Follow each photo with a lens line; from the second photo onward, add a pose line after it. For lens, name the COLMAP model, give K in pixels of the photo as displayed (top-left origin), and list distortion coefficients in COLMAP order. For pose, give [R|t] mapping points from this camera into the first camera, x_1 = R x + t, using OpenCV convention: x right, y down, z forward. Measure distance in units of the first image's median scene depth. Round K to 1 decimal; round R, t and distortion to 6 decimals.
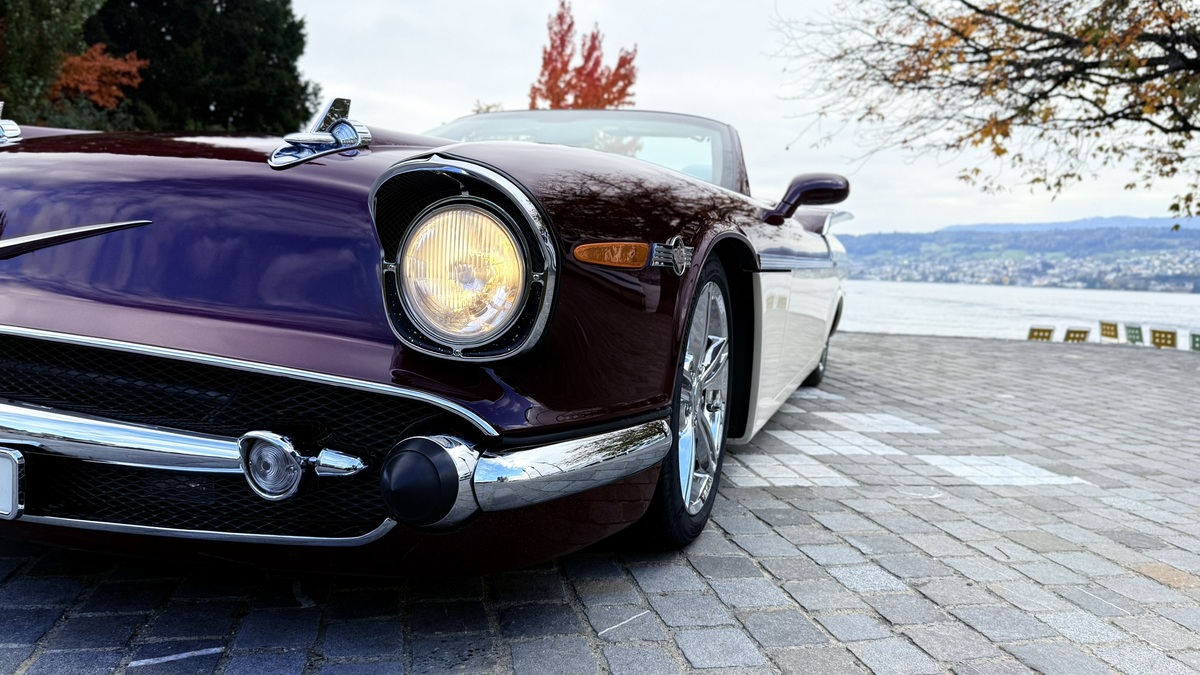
lens RADIAL K [[850.5, 0, 603.3], [0, 850.5, 348.3], [0, 0, 1]] dist [0.041932, -0.056655]
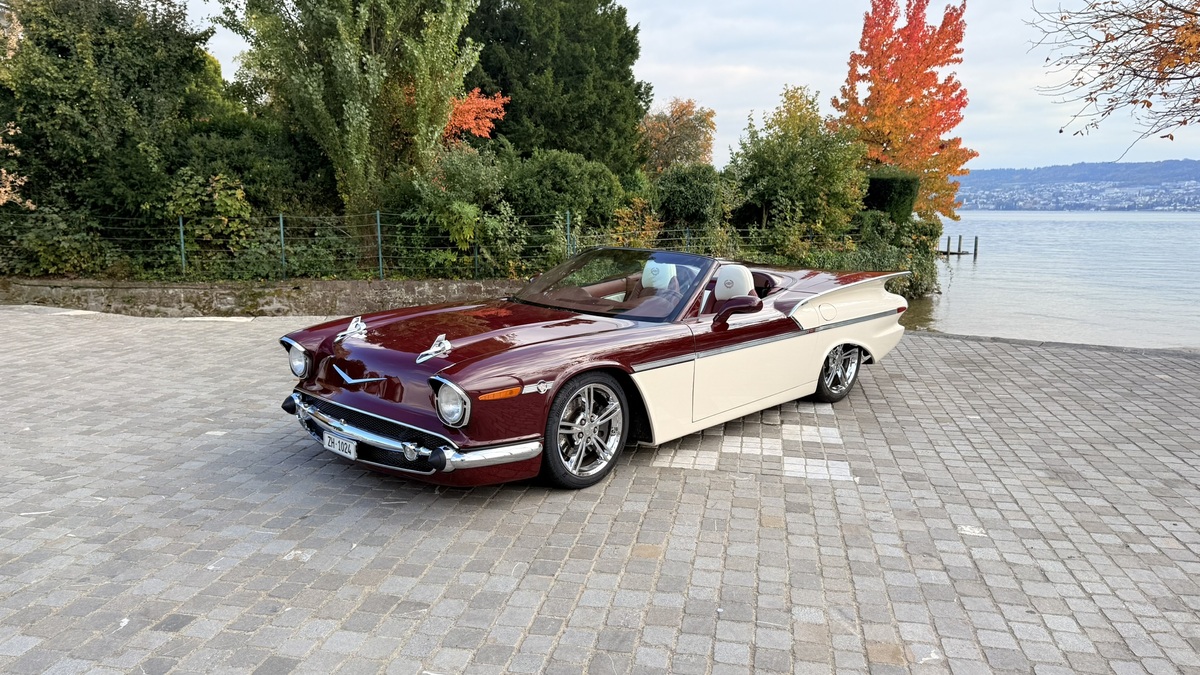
lens RADIAL K [[850.5, 0, 591.0], [0, 850.5, 347.7], [0, 0, 1]] dist [0.041932, -0.056655]
pose [[0.908649, 0.026468, -0.416721, 0.080445], [-0.001577, 0.998199, 0.059963, -0.023153], [0.417558, -0.053828, 0.907055, -0.086406]]
